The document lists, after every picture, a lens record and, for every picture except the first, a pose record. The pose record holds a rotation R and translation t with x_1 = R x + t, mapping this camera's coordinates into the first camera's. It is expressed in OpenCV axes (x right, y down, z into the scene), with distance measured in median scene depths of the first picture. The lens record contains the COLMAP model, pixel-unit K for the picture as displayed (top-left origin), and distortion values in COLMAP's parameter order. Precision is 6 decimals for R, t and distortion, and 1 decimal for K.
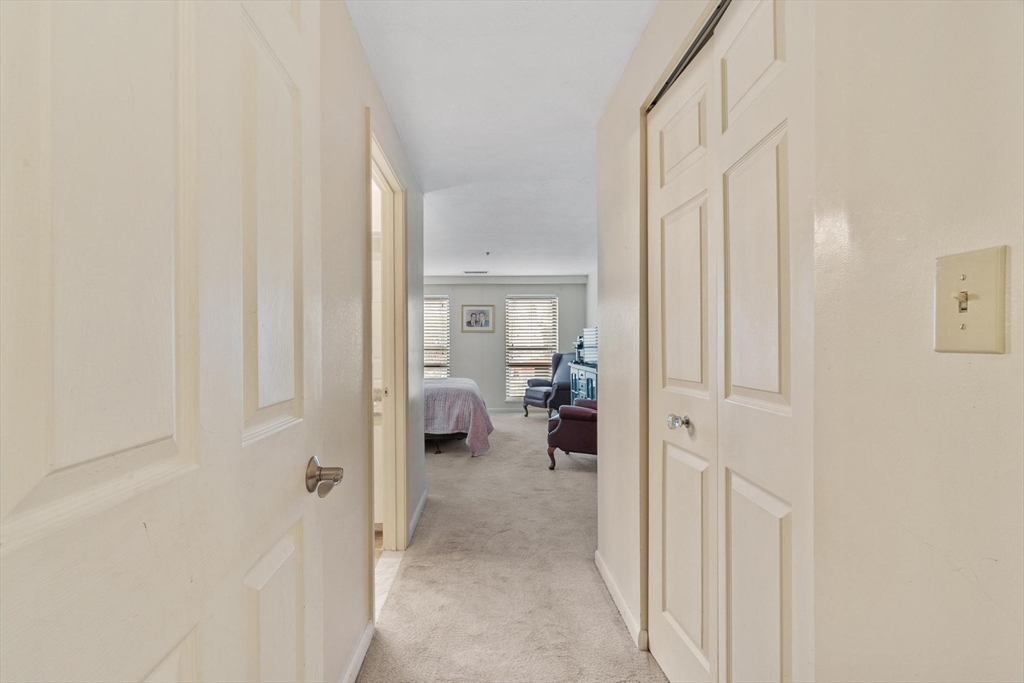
lens RADIAL K [[452.0, 0, 512.2], [0, 452.0, 343.1], [0, 0, 1]] dist [-0.000913, 0.000432]
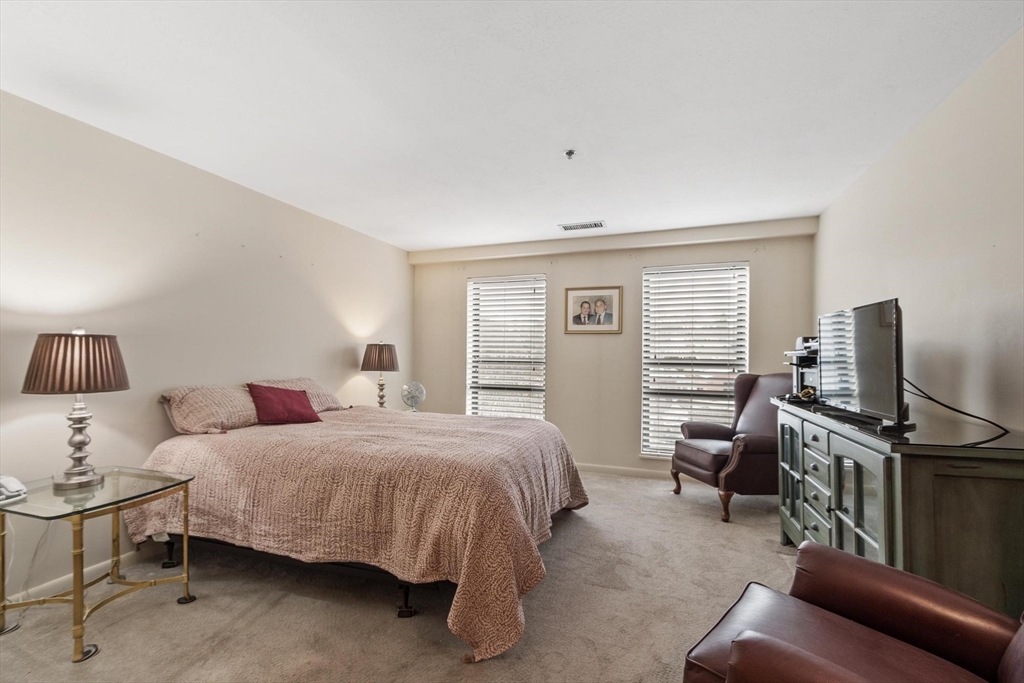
lens RADIAL K [[452.0, 0, 497.4], [0, 452.0, 355.6], [0, 0, 1]] dist [-0.000913, 0.000432]
pose [[0.914451, 0.010241, -0.404567, 0.050511], [-0.009423, 0.999948, 0.004014, 0.003209], [0.404587, 0.000141, 0.914499, 0.433040]]
